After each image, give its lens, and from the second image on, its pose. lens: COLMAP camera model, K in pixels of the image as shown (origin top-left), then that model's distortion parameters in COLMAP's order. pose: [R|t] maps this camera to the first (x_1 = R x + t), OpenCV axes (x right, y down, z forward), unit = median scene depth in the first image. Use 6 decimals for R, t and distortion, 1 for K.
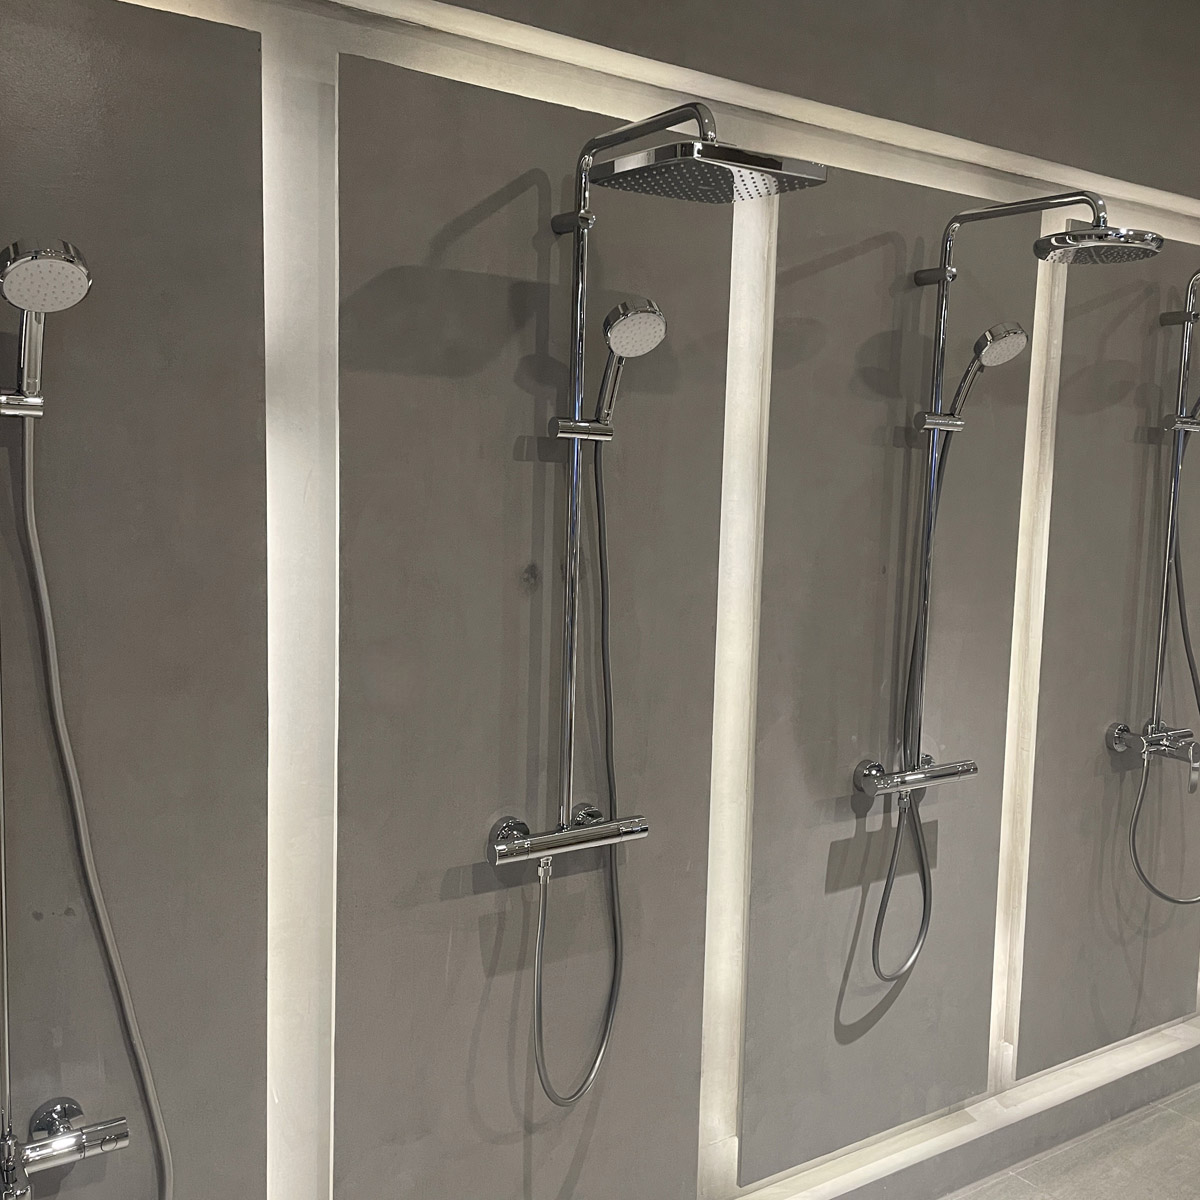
lens RADIAL K [[1231.8, 0, 600.0], [0, 1231.8, 600.0], [0, 0, 1]] dist [0.095644, -0.165892]
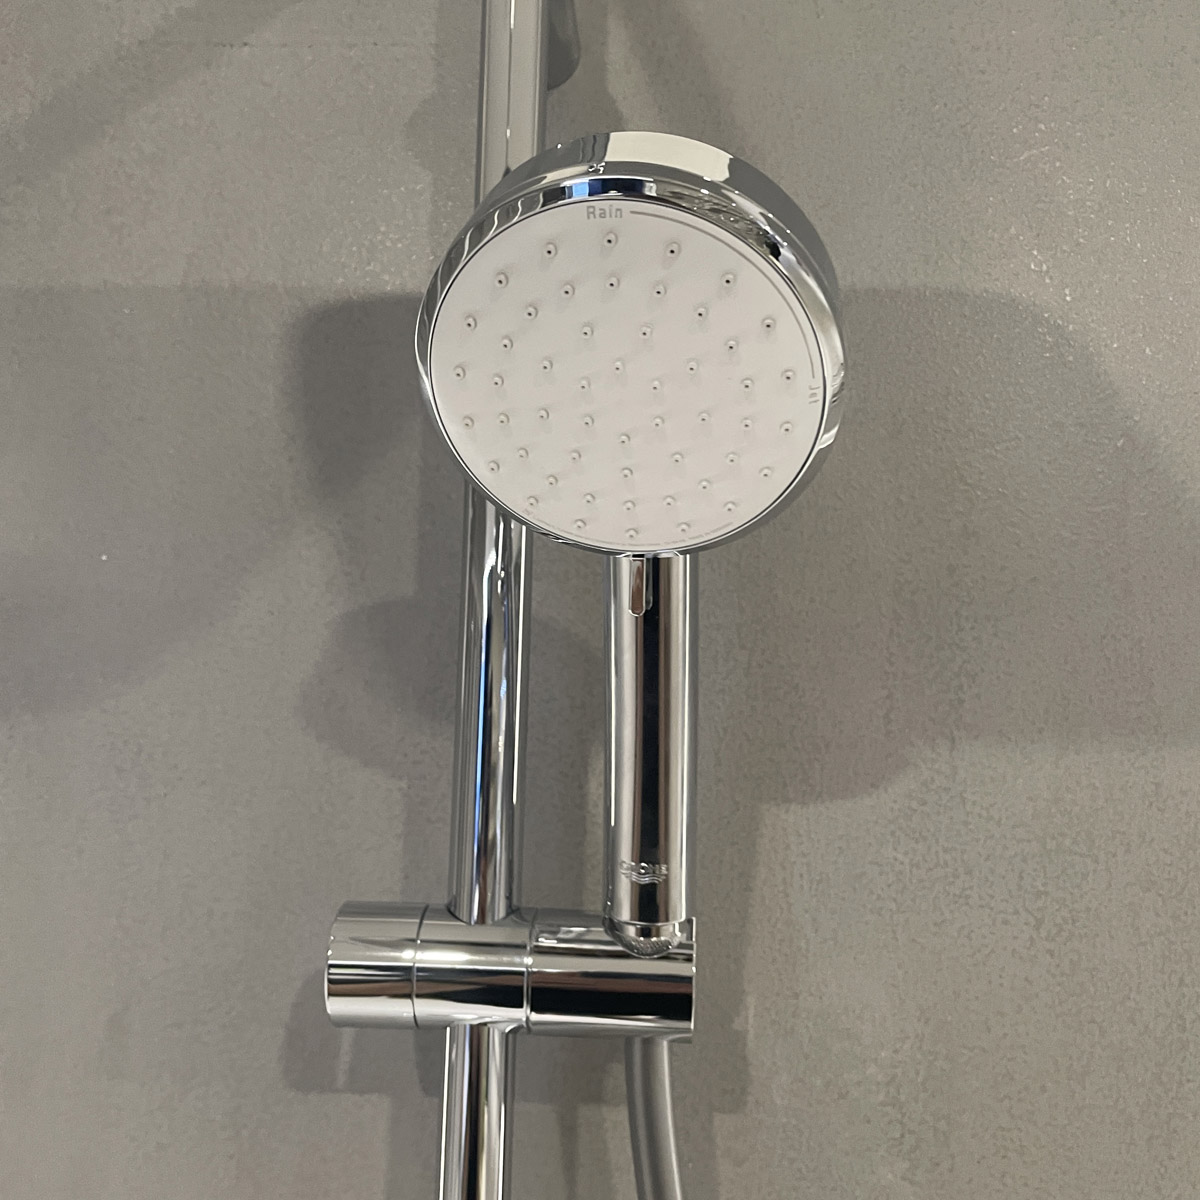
lens RADIAL K [[1184.3, 0, 601.6], [0, 1184.3, 608.4], [0, 0, 1]] dist [0.075082, -0.122225]
pose [[0.788383, -0.081700, -0.609736, 0.103514], [-0.065193, 0.974466, -0.214864, -0.150766], [0.611721, 0.209146, 0.762926, 0.847172]]
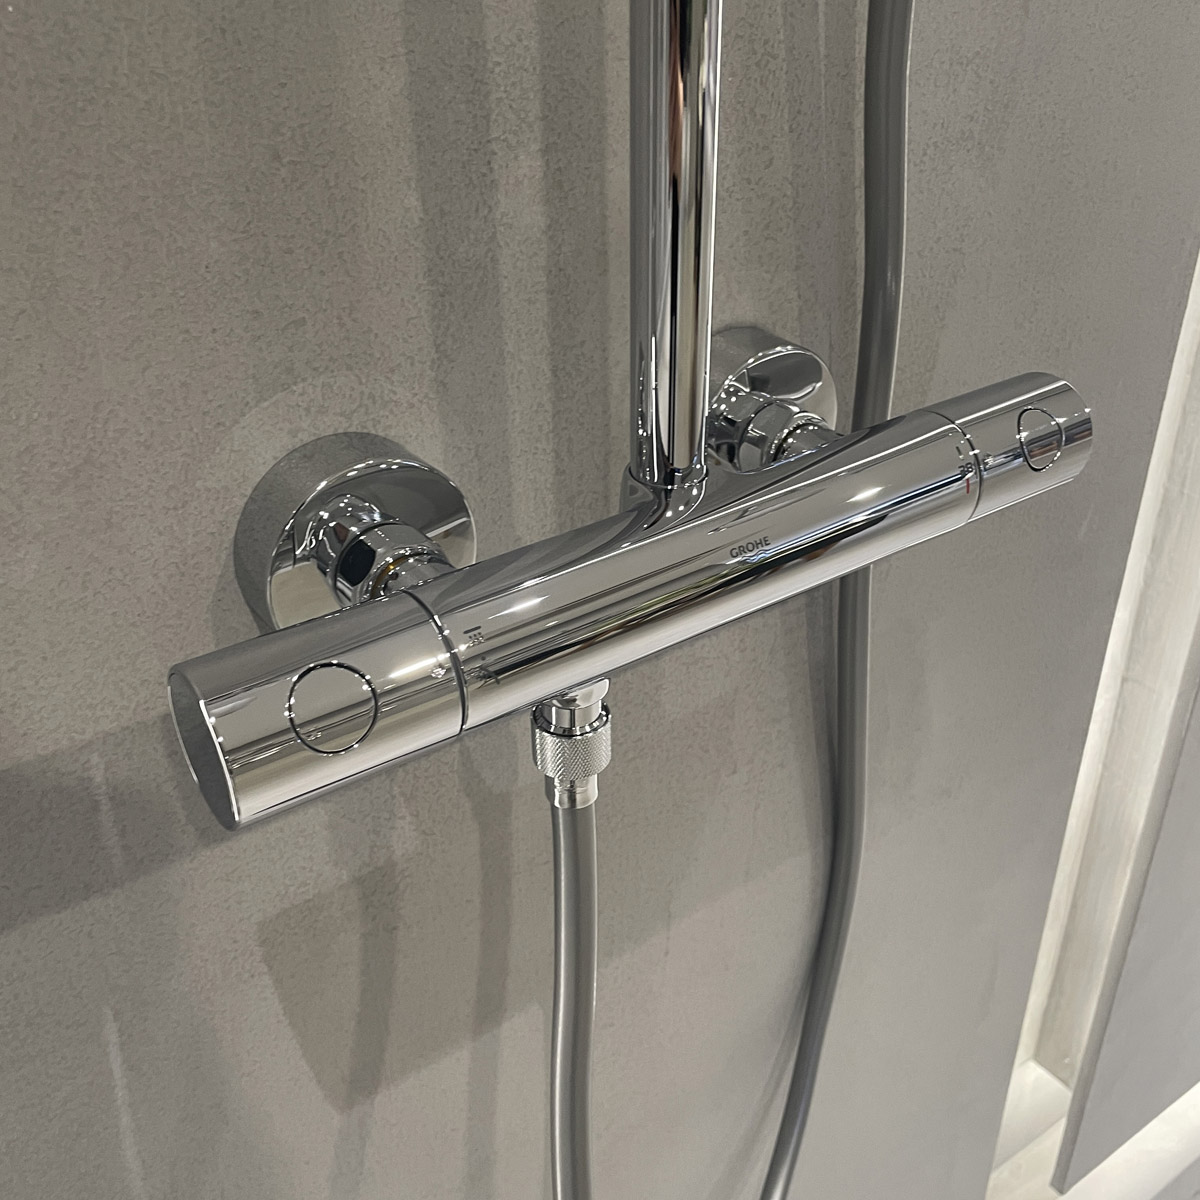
lens RADIAL K [[1231.8, 0, 600.0], [0, 1231.8, 600.0], [0, 0, 1]] dist [0.095644, -0.165892]
pose [[0.998554, -0.053739, 0.001613, -0.040135], [0.048361, 0.910931, 0.409715, 0.129776], [-0.023487, -0.409045, 0.912212, 0.847930]]
